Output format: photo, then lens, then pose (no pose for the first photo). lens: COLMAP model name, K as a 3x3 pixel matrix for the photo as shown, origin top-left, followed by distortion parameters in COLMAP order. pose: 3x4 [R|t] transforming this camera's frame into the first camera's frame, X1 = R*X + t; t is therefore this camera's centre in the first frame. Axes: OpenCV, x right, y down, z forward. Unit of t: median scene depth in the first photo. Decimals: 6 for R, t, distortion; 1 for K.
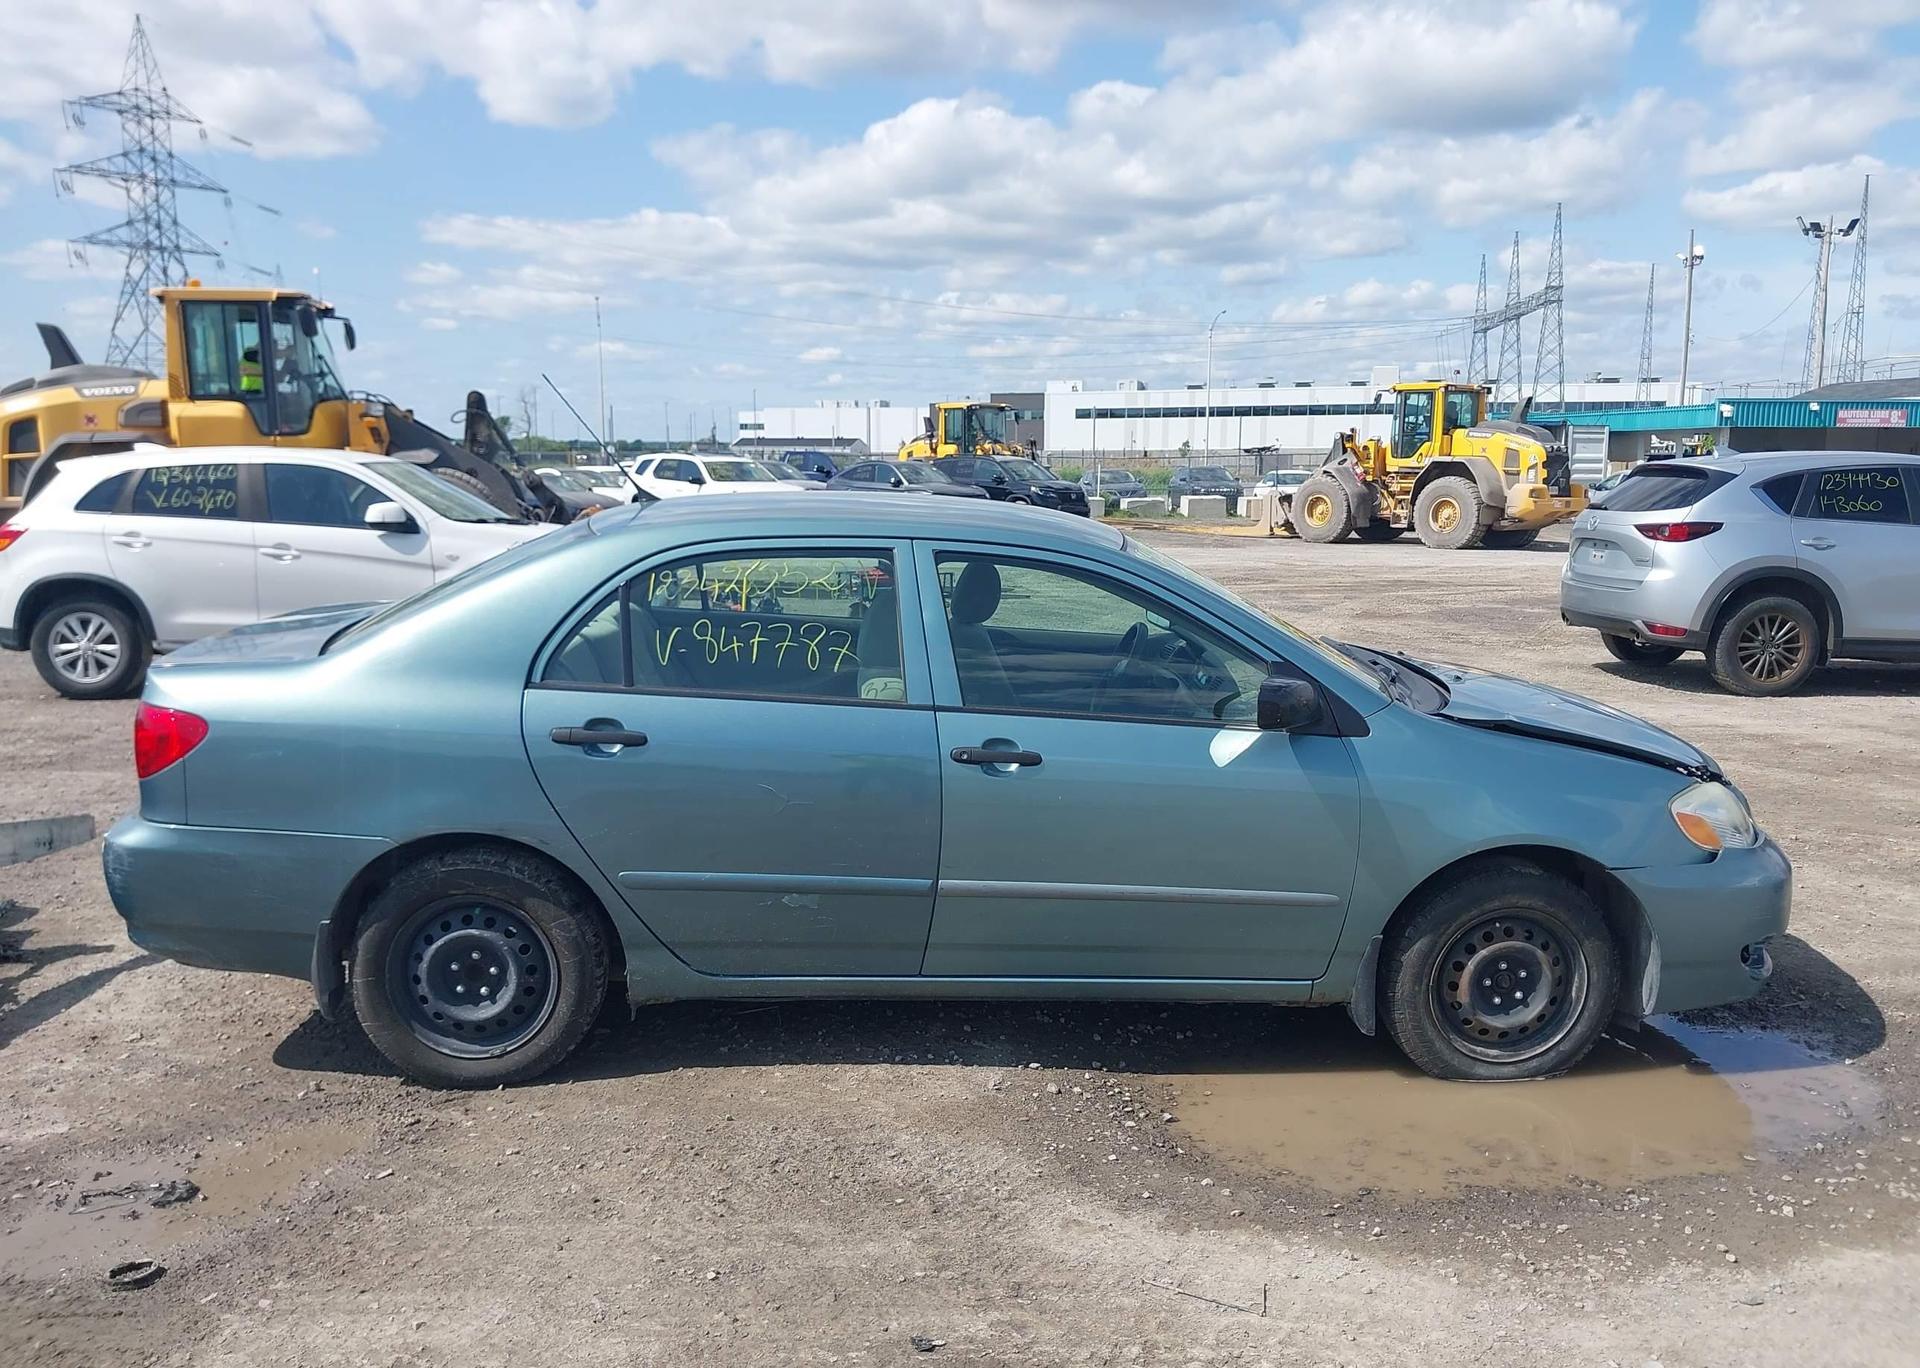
lens RADIAL K [[1509.7, 0, 1004.2], [0, 1509.7, 736.2], [0, 0, 1]] dist [0.021549, -0.040637]
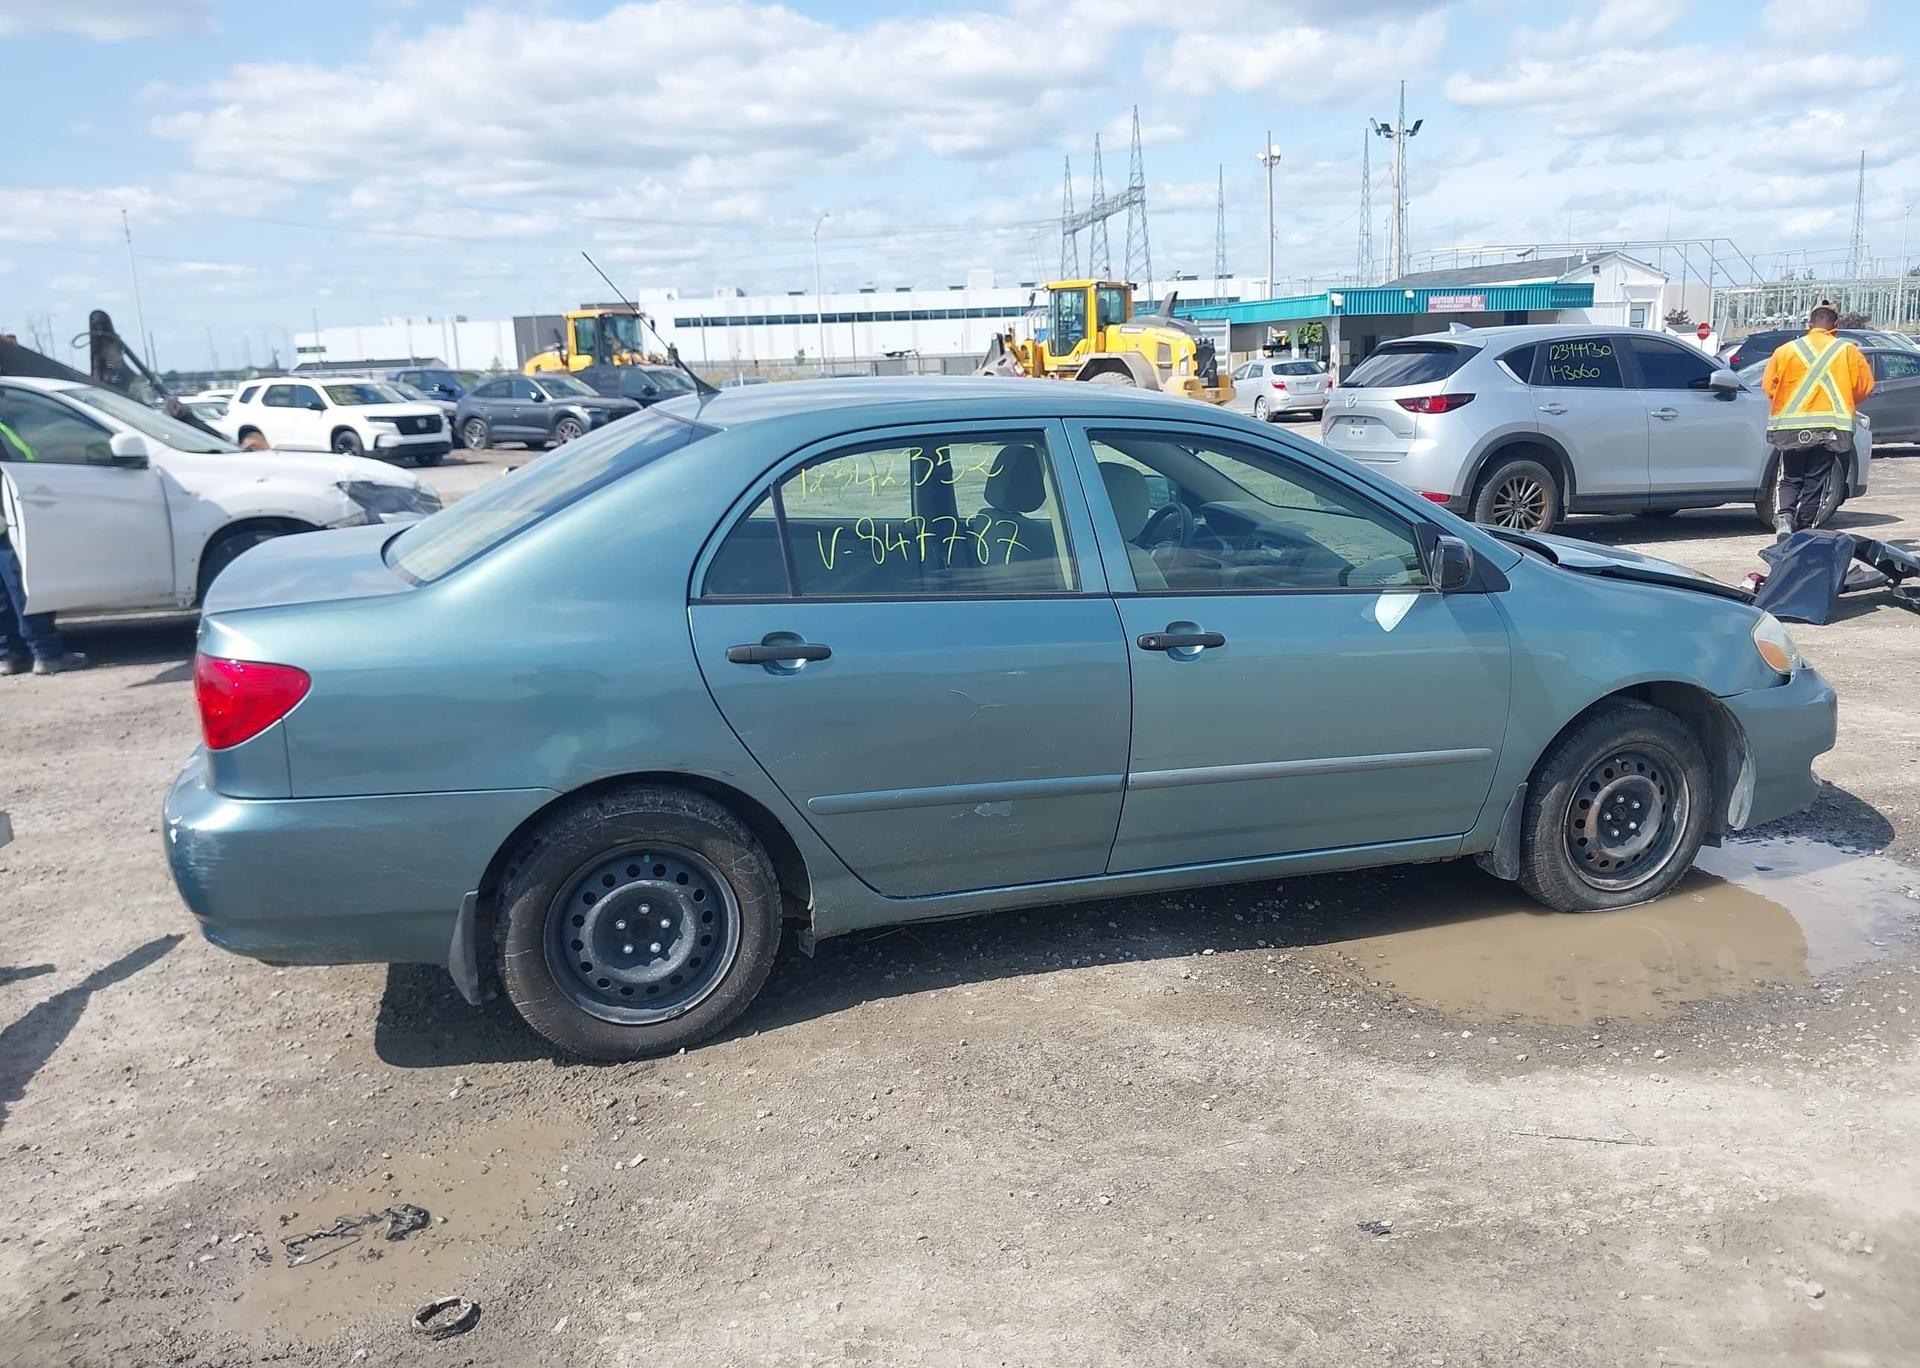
lens RADIAL K [[1509.7, 0, 1010.9], [0, 1509.7, 710.6], [0, 0, 1]] dist [0.021549, -0.040637]
pose [[0.965351, -0.092876, 0.243868, -0.269238], [0.082631, 0.995226, 0.051935, -0.000125], [-0.247528, -0.029985, 0.968417, 0.066990]]
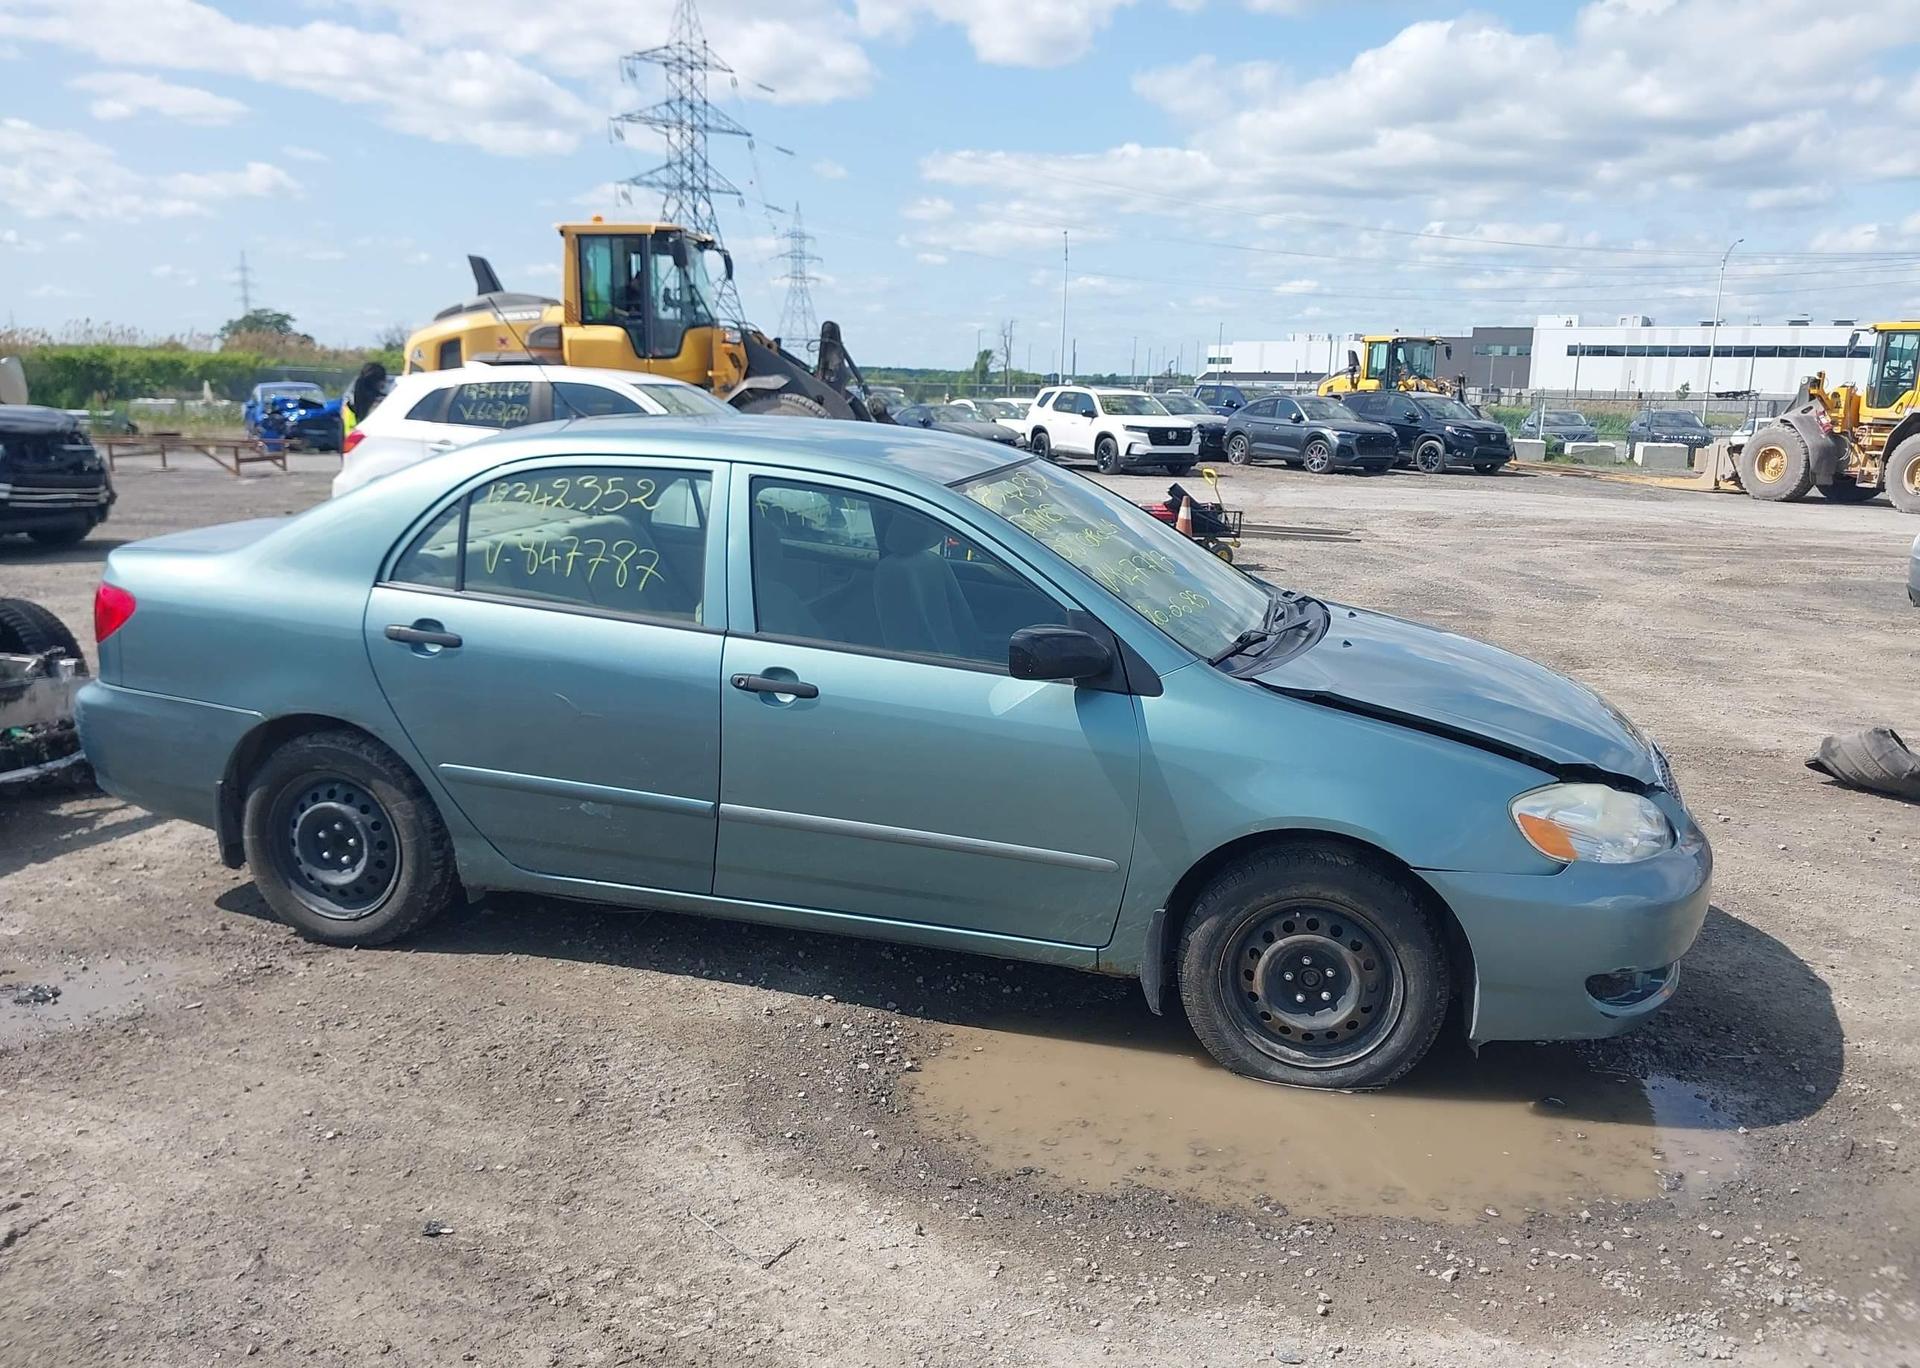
lens RADIAL K [[1509.7, 0, 1000.2], [0, 1509.7, 699.7], [0, 0, 1]] dist [0.021549, -0.040637]
pose [[0.954193, 0.082617, -0.287558, 0.324289], [-0.077264, 0.996561, 0.029937, -0.013368], [0.289043, -0.006348, 0.957295, 0.067252]]
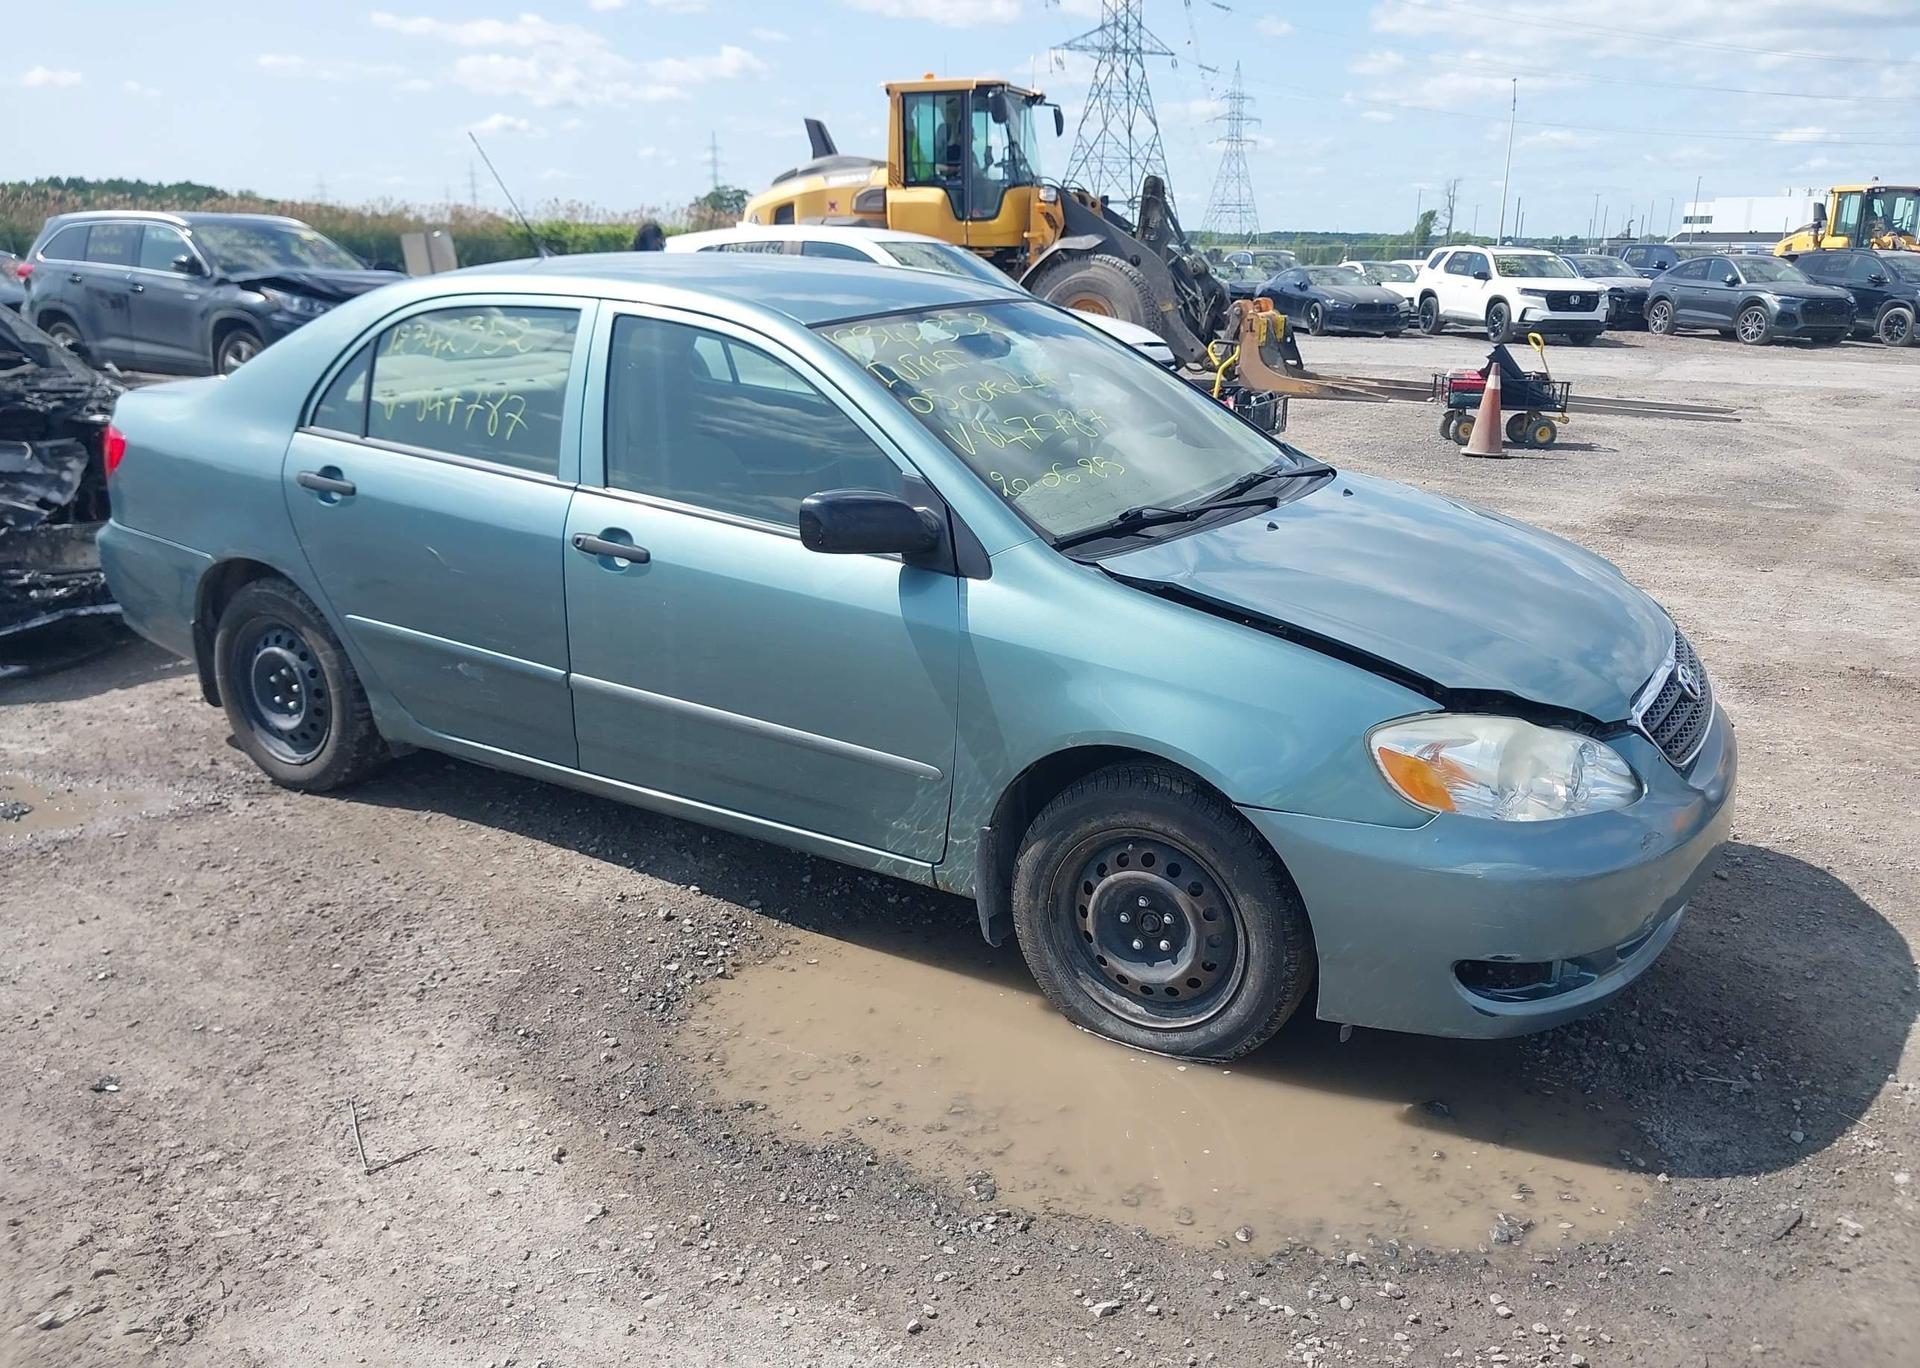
lens RADIAL K [[1509.7, 0, 999.1], [0, 1509.7, 691.7], [0, 0, 1]] dist [0.021549, -0.040637]
pose [[0.837488, 0.164046, -0.521252, 0.521990], [-0.111090, 0.985068, 0.131530, -0.035405], [0.535045, -0.052249, 0.843206, 0.264711]]
